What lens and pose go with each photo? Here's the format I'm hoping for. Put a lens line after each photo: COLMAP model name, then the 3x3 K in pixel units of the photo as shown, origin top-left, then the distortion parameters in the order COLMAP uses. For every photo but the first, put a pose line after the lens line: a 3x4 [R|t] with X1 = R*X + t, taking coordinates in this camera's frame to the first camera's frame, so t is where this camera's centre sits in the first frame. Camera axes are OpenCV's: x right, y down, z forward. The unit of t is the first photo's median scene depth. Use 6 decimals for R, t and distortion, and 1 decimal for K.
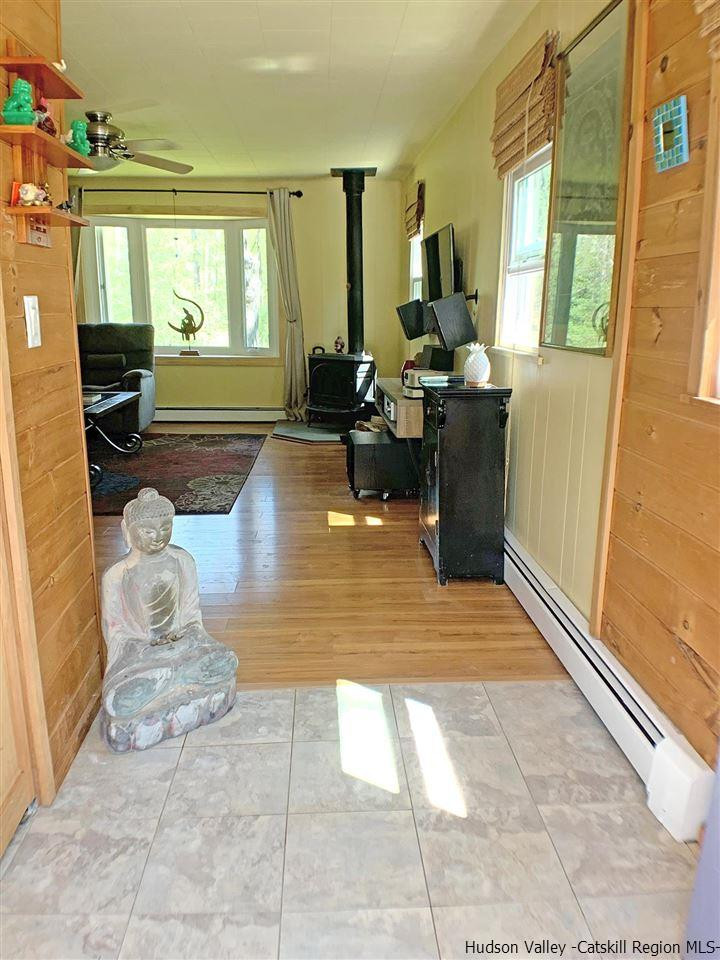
lens RADIAL K [[743.0, 0, 361.8], [0, 743.0, 483.5], [0, 0, 1]] dist [-0.054316, -0.023641]
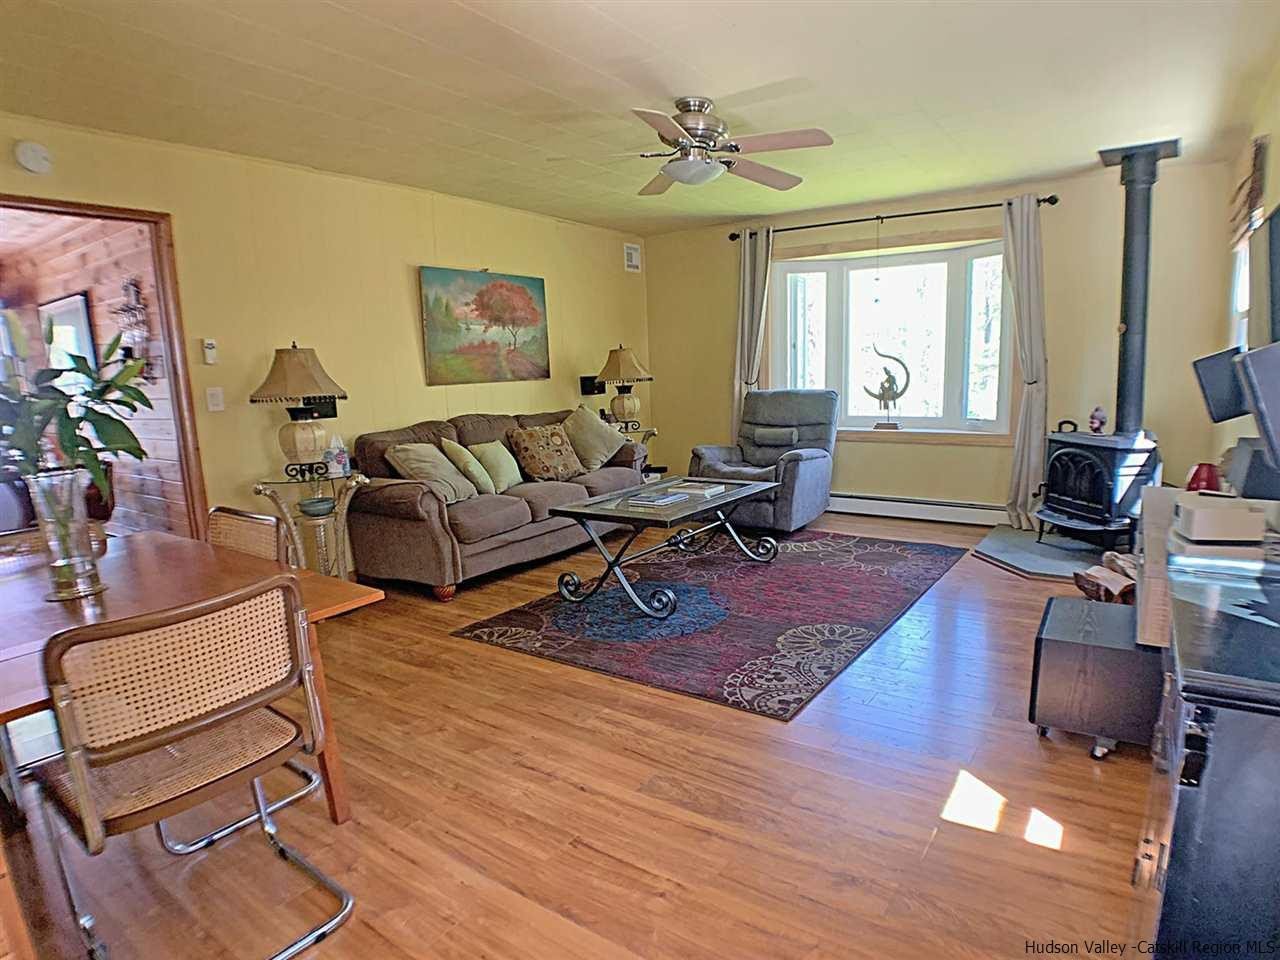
lens RADIAL K [[717.2, 0, 666.3], [0, 717.2, 500.3], [0, 0, 1]] dist [-0.071262, -0.002211]
pose [[0.789381, 0.074196, -0.609404, 0.044865], [-0.098417, 0.995125, -0.006325, -0.074549], [0.605964, 0.064968, 0.792835, 0.288969]]
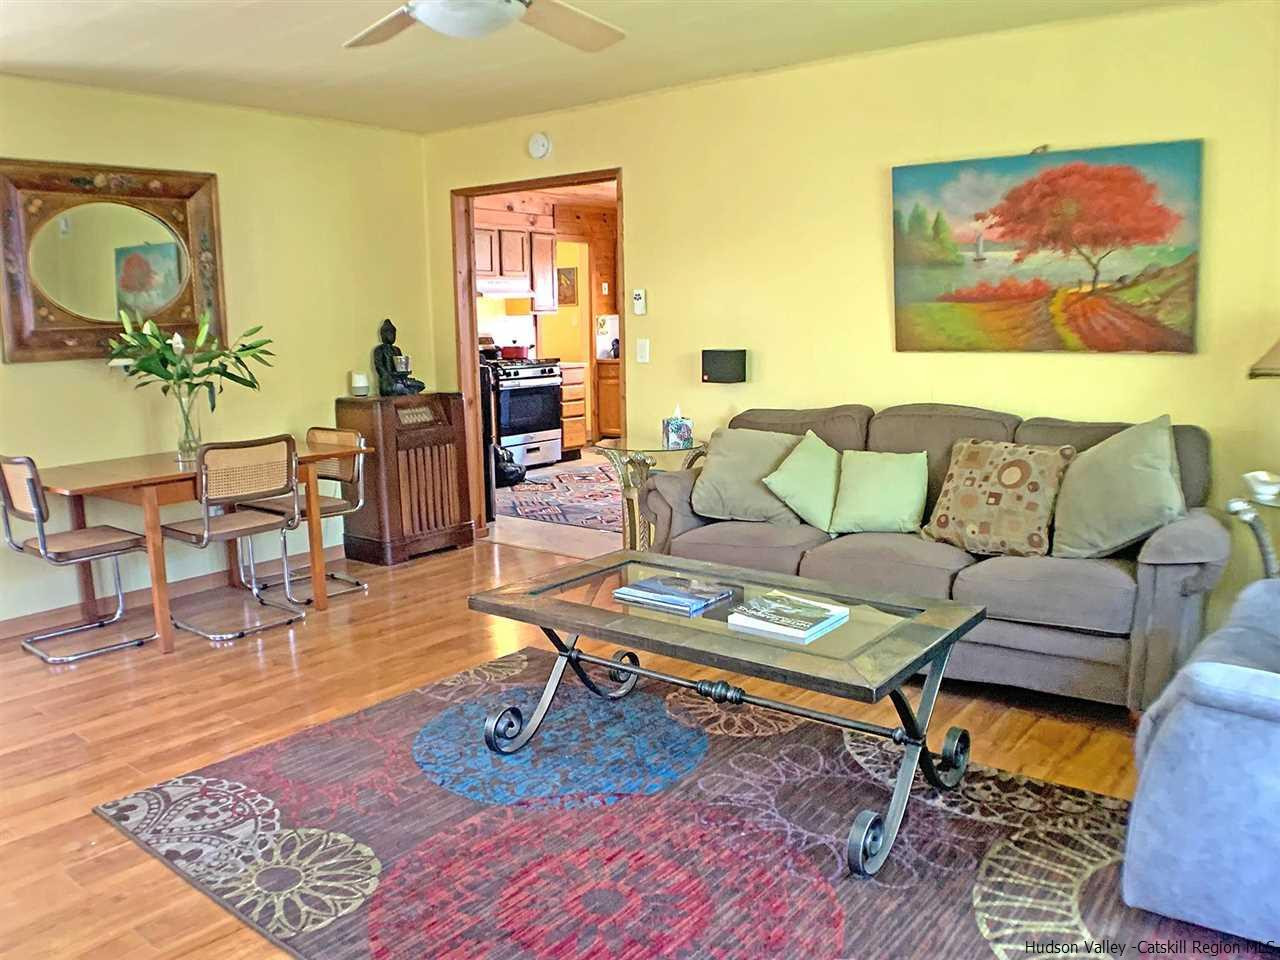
lens RADIAL K [[990.7, 0, 637.8], [0, 990.7, 472.9], [0, 0, 1]] dist [-0.054316, -0.023641]
pose [[-0.657650, 0.115541, -0.744410, 0.014315], [-0.162752, 0.943039, 0.290154, -0.236117], [0.735533, 0.311974, -0.601385, 0.917385]]
